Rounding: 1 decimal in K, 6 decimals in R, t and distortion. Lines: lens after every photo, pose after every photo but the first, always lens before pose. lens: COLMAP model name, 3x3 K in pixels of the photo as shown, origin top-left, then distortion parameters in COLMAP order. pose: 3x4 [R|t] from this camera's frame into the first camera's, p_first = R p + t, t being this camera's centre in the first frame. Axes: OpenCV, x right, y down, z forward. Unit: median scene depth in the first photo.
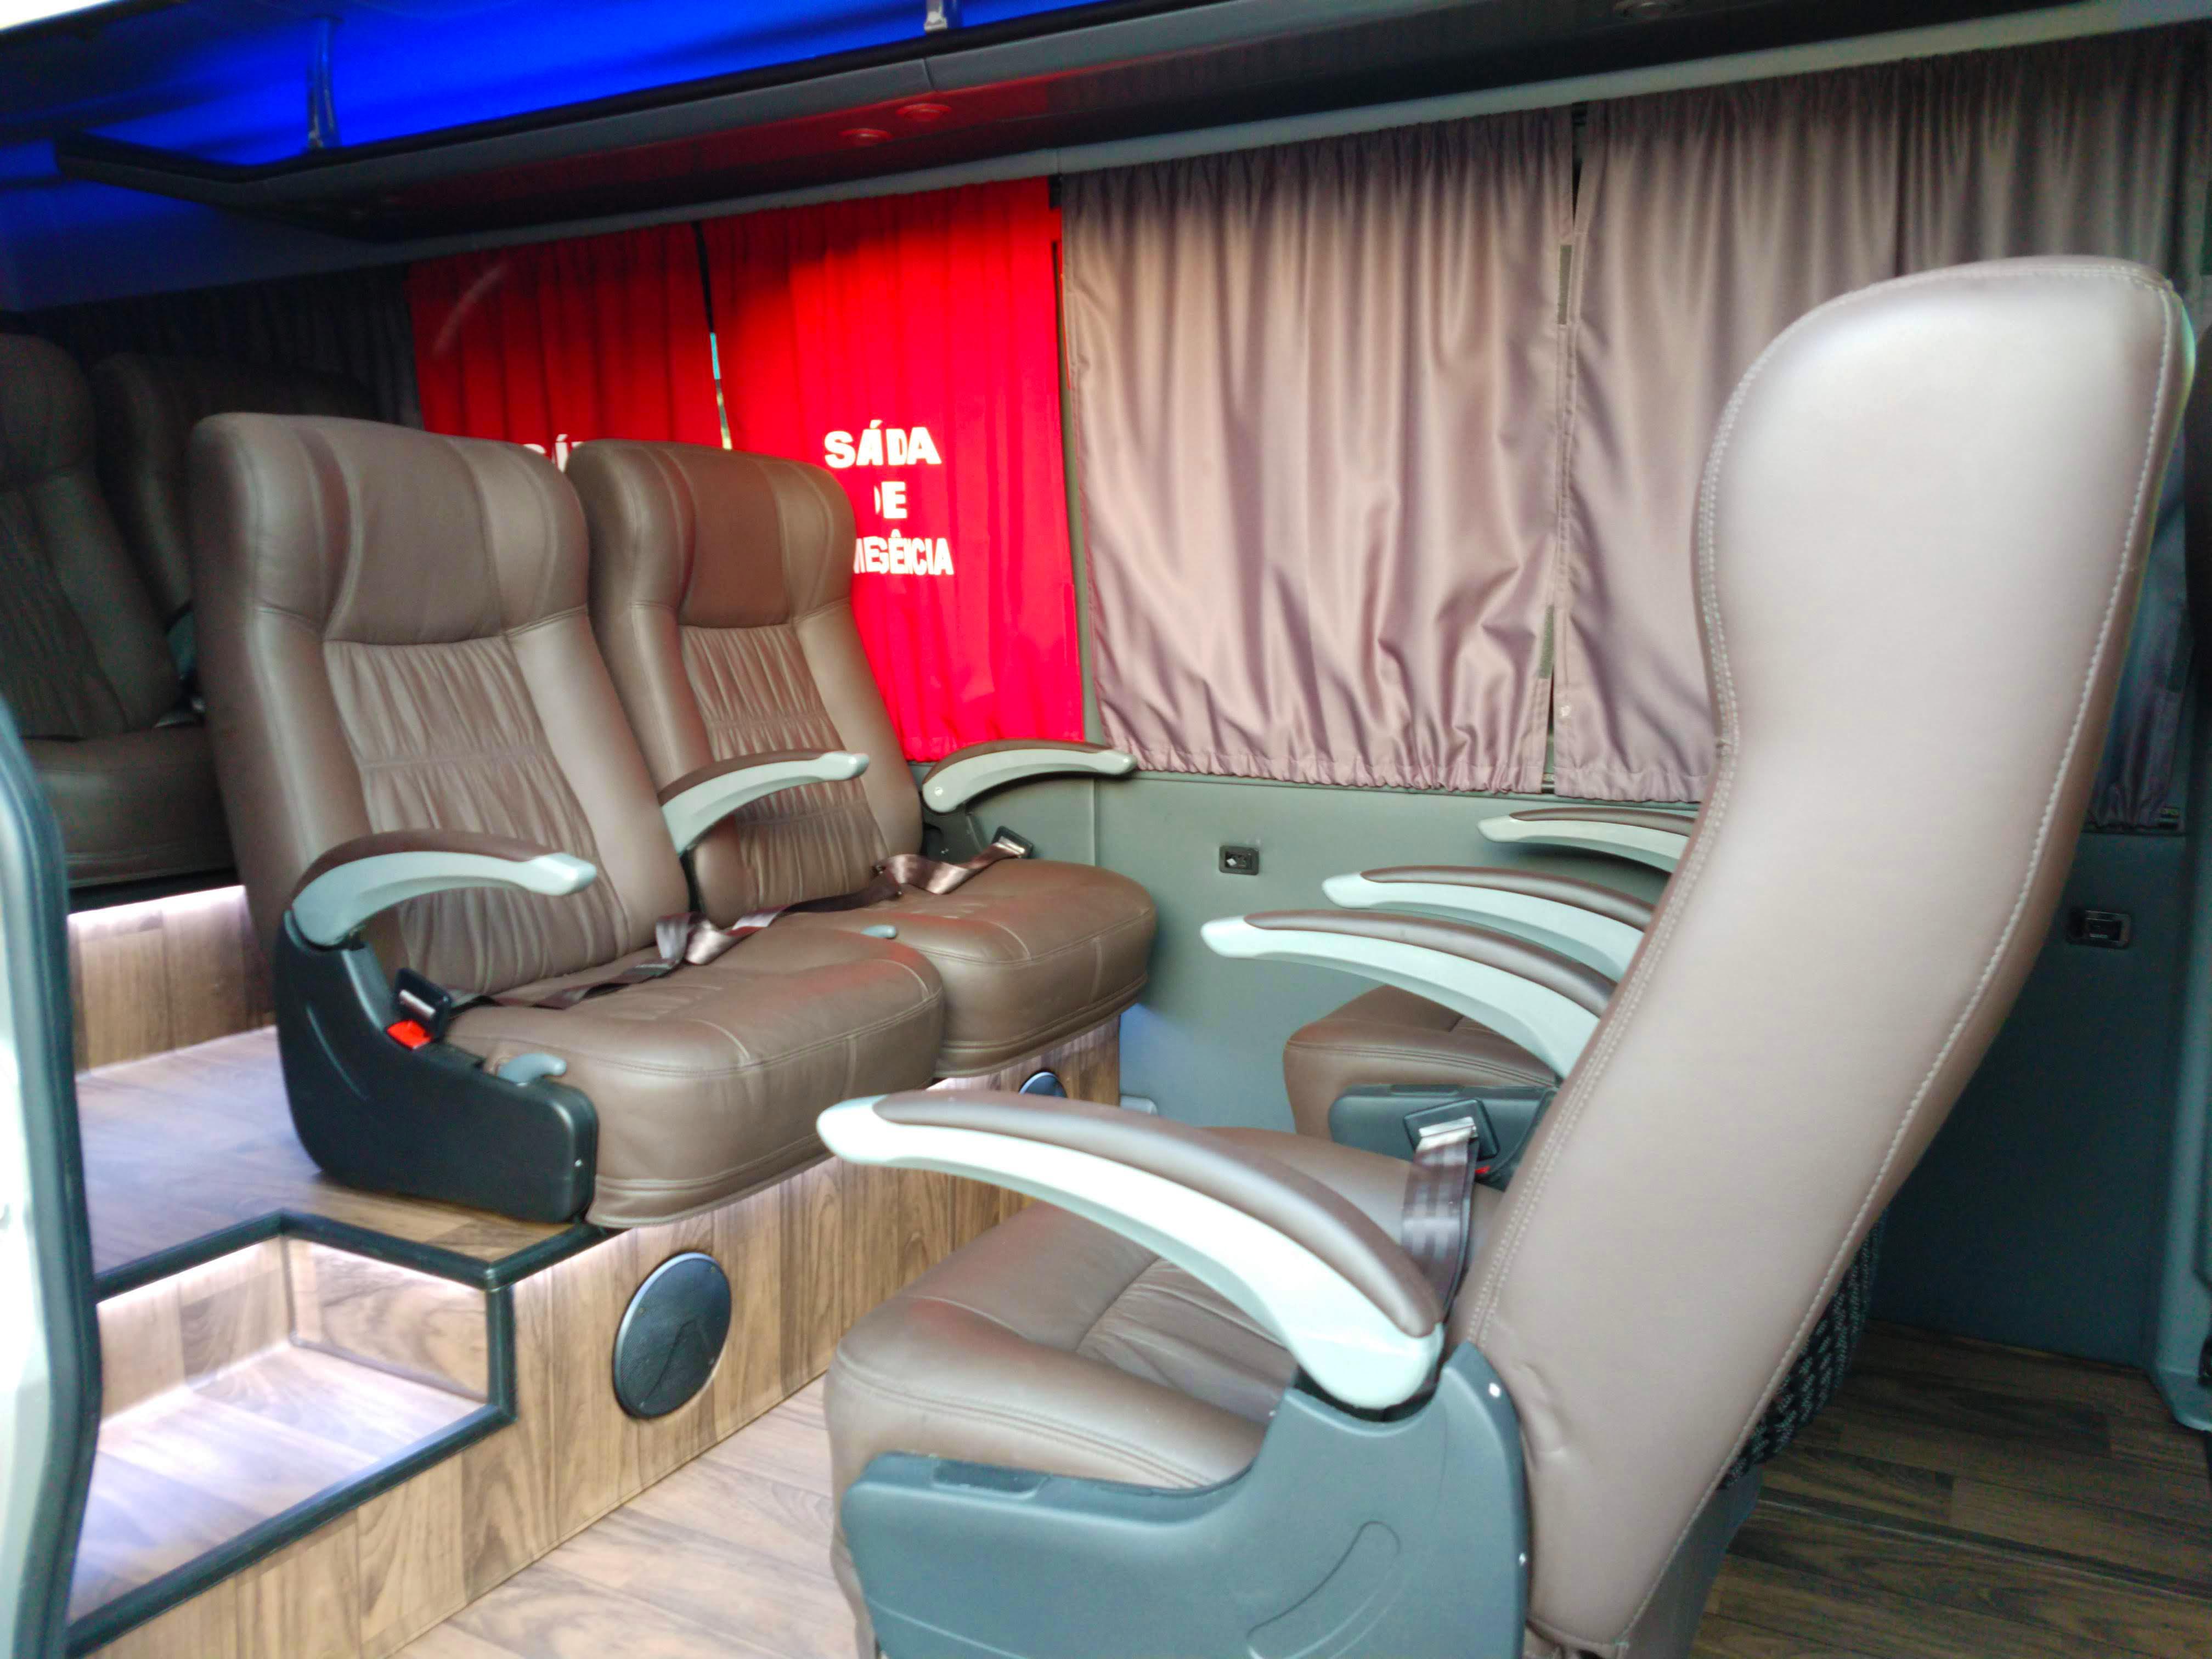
lens RADIAL K [[1862.0, 0, 1106.0], [0, 1862.0, 829.5], [0, 0, 1]] dist [0.120625, -0.360702]
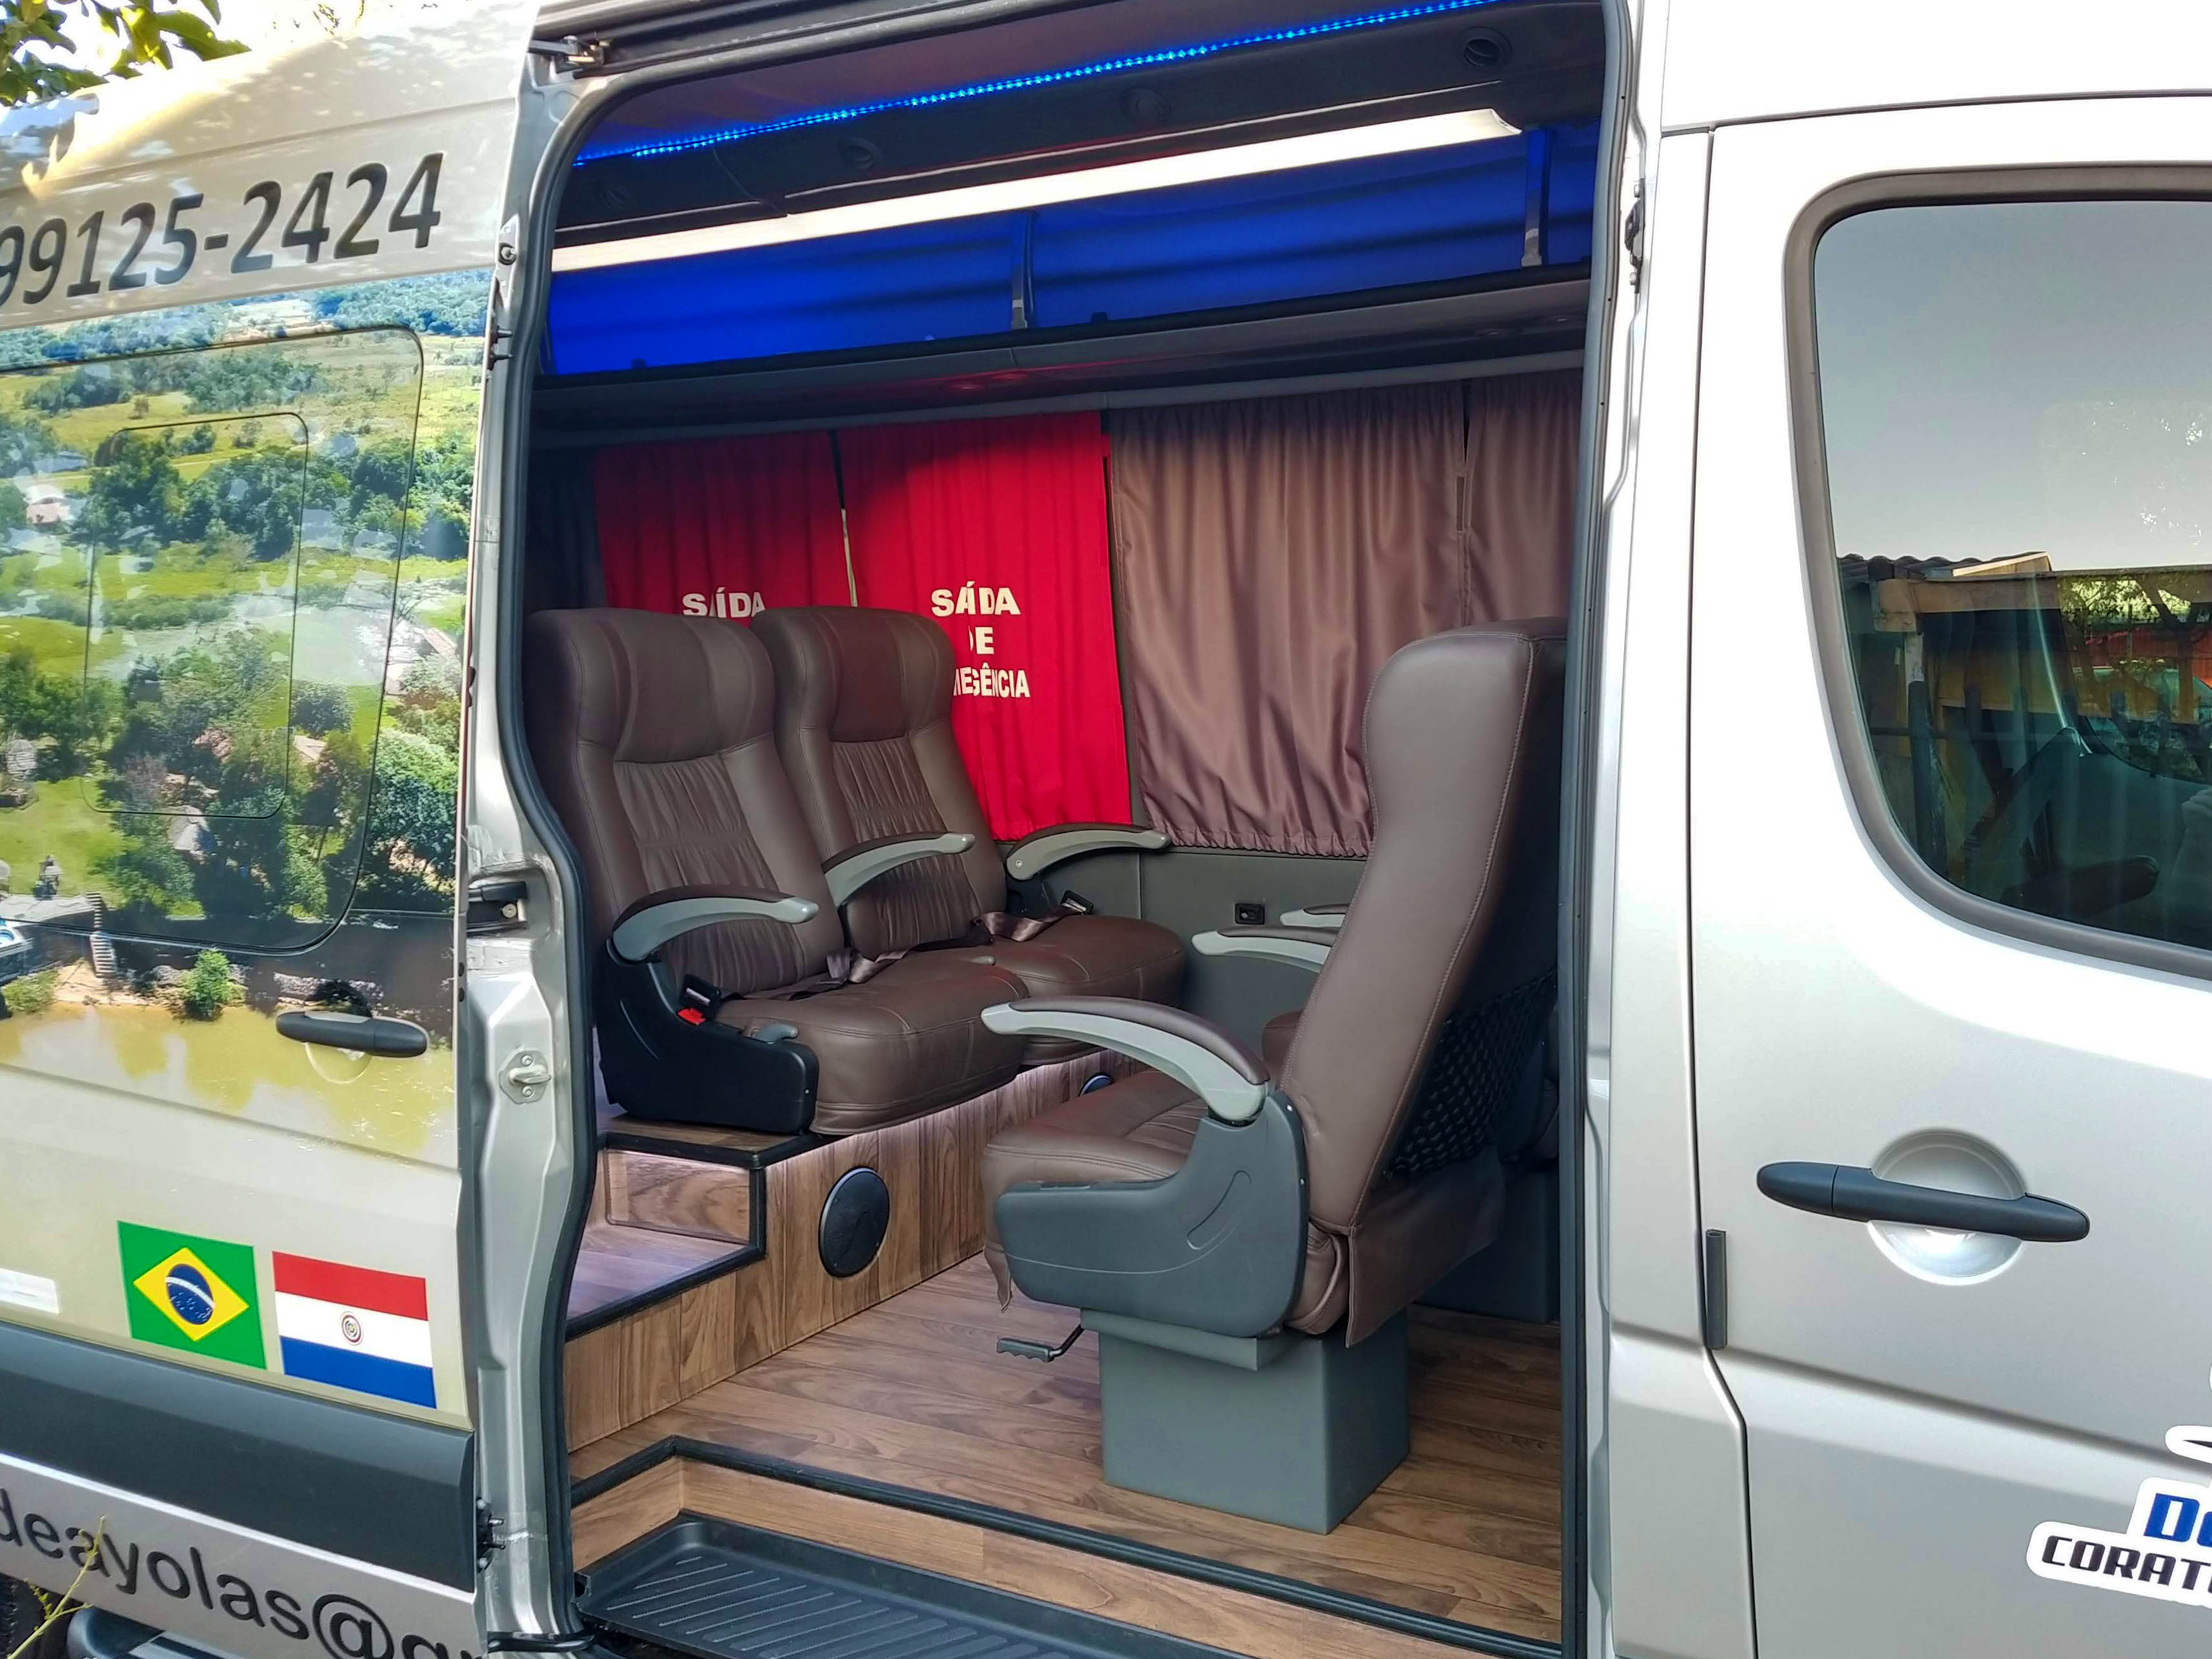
lens RADIAL K [[1862.1, 0, 1106.0], [0, 1862.1, 829.5], [0, 0, 1]] dist [0.120625, -0.360702]
pose [[0.999384, -0.008613, -0.034021, 0.019482], [0.007100, 0.998991, -0.044344, 0.018216], [0.034369, 0.044075, 0.998437, -0.392458]]
